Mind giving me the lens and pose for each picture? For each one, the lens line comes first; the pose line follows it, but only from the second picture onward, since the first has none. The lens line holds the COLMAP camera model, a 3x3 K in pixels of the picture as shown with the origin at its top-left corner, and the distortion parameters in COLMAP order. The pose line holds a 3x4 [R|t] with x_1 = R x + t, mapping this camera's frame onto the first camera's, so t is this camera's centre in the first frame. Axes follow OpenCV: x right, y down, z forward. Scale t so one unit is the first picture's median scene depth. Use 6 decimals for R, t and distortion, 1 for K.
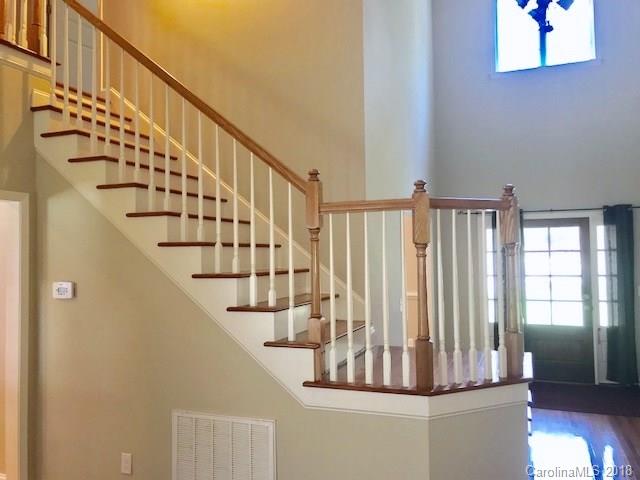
lens RADIAL K [[523.3, 0, 320.0], [0, 523.3, 240.0], [0, 0, 1]] dist [0.086481, -0.141744]
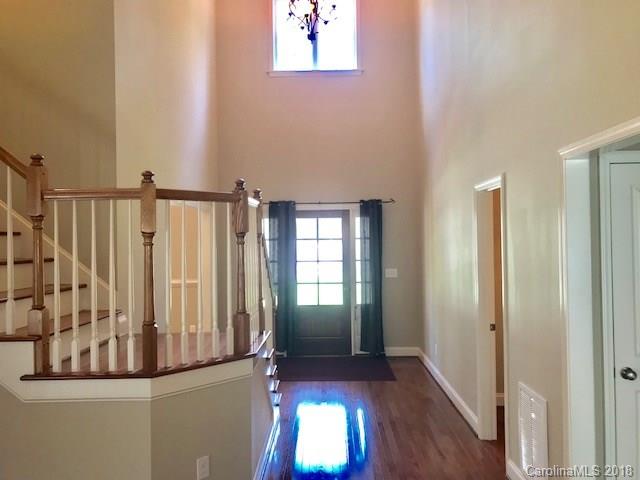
lens RADIAL K [[523.3, 0, 320.0], [0, 523.3, 240.0], [0, 0, 1]] dist [0.086481, -0.141744]
pose [[0.940442, 0.001541, 0.339951, 0.117988], [-0.009683, 0.999705, 0.022255, -0.003748], [-0.339817, -0.024221, 0.940180, -0.068770]]
